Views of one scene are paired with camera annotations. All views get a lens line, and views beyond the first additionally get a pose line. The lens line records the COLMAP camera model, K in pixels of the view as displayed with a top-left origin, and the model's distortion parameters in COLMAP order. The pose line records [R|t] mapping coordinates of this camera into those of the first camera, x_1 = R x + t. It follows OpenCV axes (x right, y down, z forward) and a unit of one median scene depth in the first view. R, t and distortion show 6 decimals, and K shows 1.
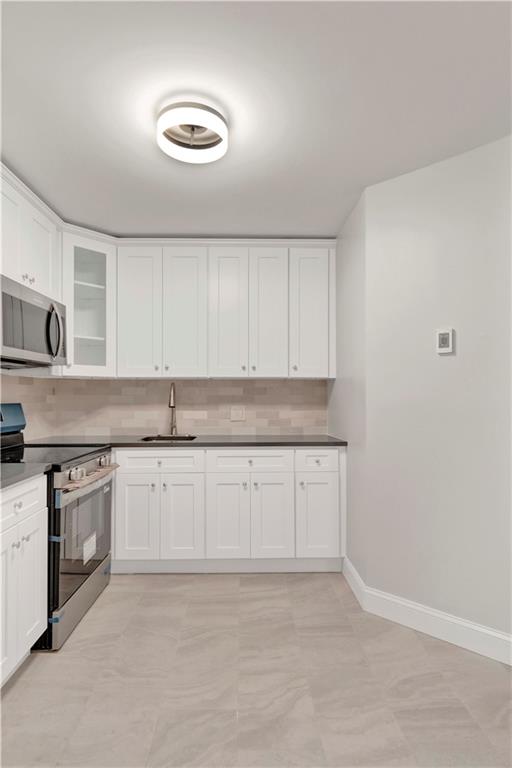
lens RADIAL K [[414.4, 0, 252.0], [0, 414.4, 393.7], [0, 0, 1]] dist [0.002992, 0.000034]
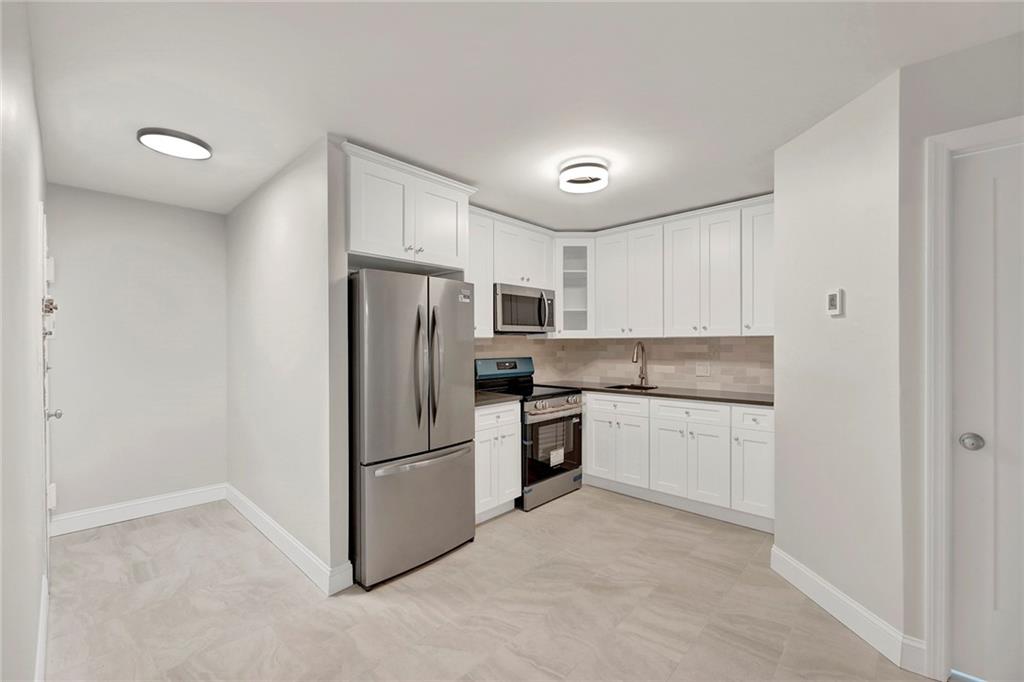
lens RADIAL K [[425.0, 0, 510.3], [0, 425.0, 344.3], [0, 0, 1]] dist [-0.000586, -0.000099]
pose [[0.712346, -0.002073, -0.701826, 0.467897], [0.007121, 0.999966, 0.004273, -0.030722], [0.701793, -0.008042, 0.712336, -0.161011]]
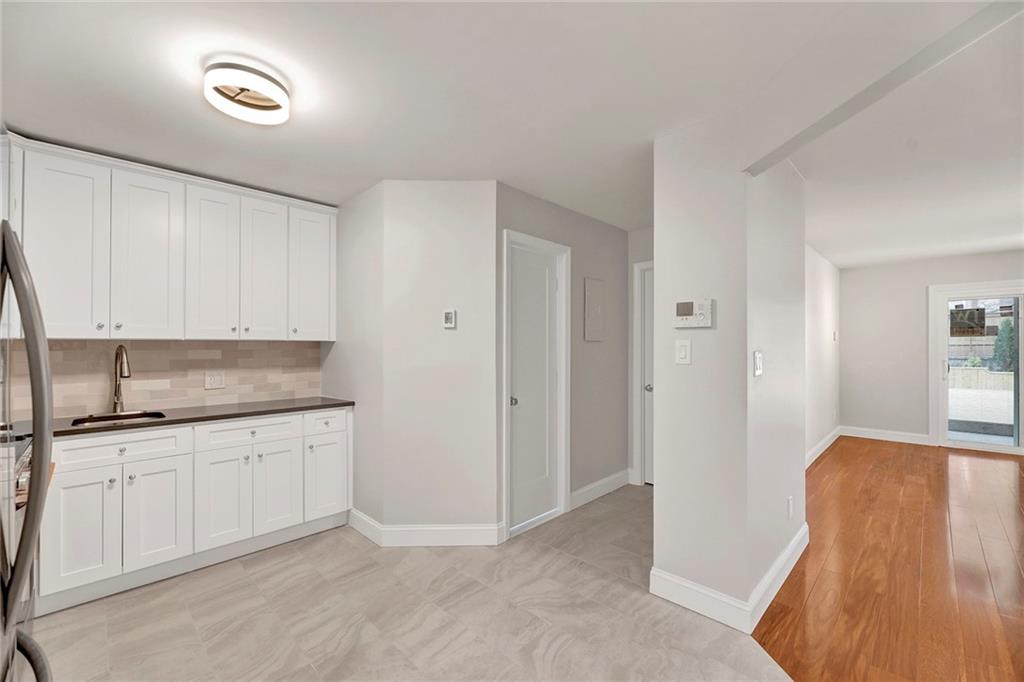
lens RADIAL K [[425.0, 0, 510.3], [0, 425.0, 344.3], [0, 0, 1]] dist [-0.000586, -0.000099]
pose [[0.721134, 0.002703, 0.692790, -0.248636], [-0.001927, 0.999996, -0.001896, -0.032224], [-0.692793, 0.000032, 0.721137, -0.082199]]
